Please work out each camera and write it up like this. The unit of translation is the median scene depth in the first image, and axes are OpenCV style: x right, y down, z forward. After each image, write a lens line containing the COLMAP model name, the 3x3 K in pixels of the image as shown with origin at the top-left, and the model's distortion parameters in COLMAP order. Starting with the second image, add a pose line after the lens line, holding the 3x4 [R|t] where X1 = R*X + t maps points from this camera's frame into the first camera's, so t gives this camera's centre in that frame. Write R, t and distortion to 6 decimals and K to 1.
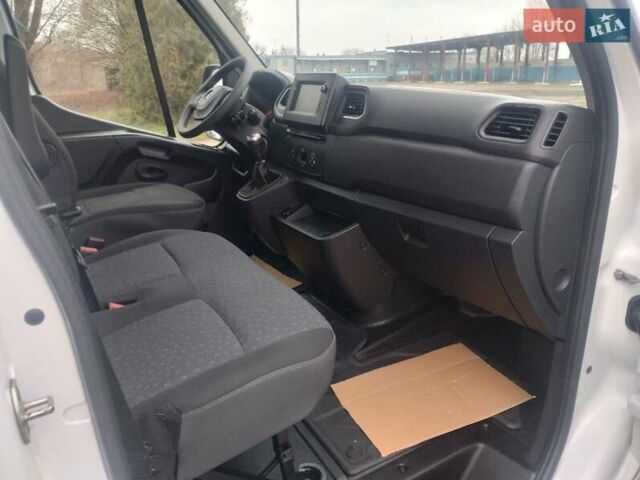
lens RADIAL K [[527.2, 0, 320.0], [0, 527.2, 240.0], [0, 0, 1]] dist [0.077420, -0.102588]
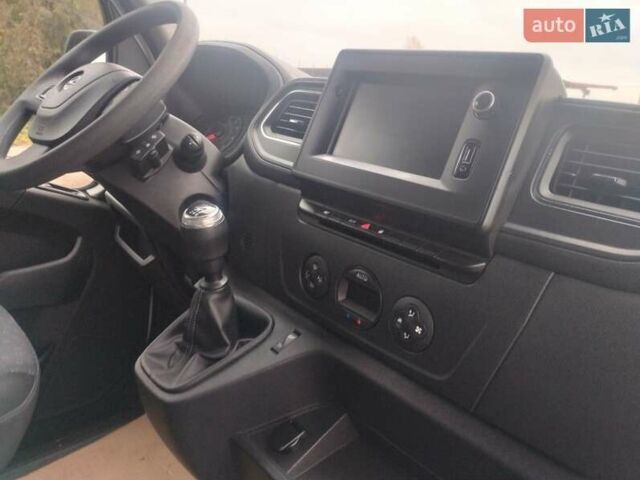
lens RADIAL K [[527.2, 0, 320.0], [0, 527.2, 240.0], [0, 0, 1]] dist [0.077420, -0.102588]
pose [[0.971007, 0.059014, 0.231654, -0.116074], [-0.051522, 0.997938, -0.038267, -0.151474], [-0.233434, 0.025223, 0.972045, 0.576854]]
